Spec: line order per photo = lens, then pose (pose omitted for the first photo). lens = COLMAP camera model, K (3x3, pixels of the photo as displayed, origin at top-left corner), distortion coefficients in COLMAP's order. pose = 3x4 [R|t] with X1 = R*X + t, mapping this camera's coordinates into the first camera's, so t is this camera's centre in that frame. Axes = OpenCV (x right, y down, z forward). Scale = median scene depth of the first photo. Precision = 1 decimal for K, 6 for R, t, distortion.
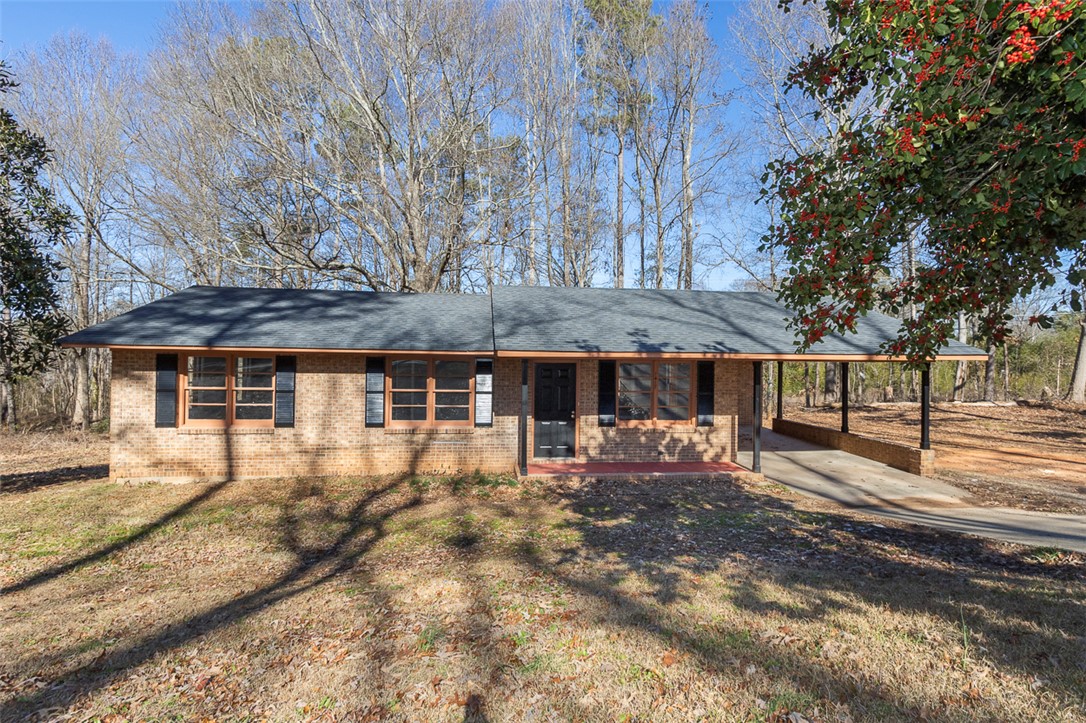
lens RADIAL K [[586.1, 0, 543.1], [0, 586.1, 359.8], [0, 0, 1]] dist [0.004096, 0.000165]
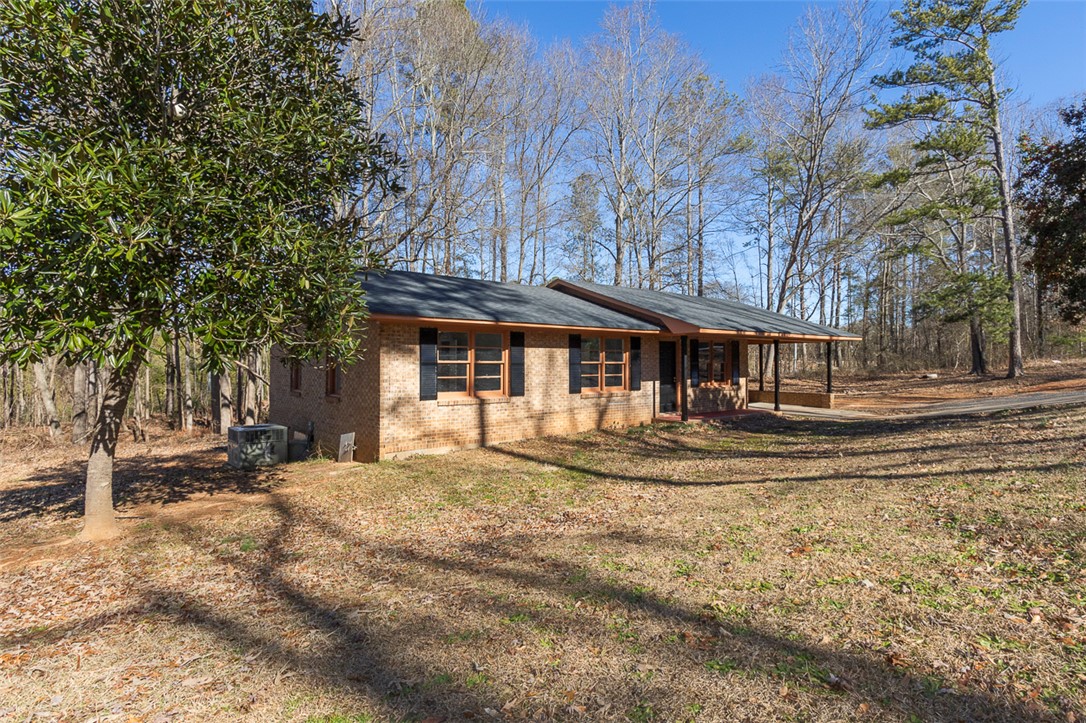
lens RADIAL K [[586.1, 0, 543.4], [0, 586.1, 362.6], [0, 0, 1]] dist [0.004096, 0.000165]
pose [[0.835353, -0.013153, 0.549556, -0.977340], [0.013073, 0.999906, 0.004059, 0.046084], [-0.549558, 0.003793, 0.835447, 0.036562]]
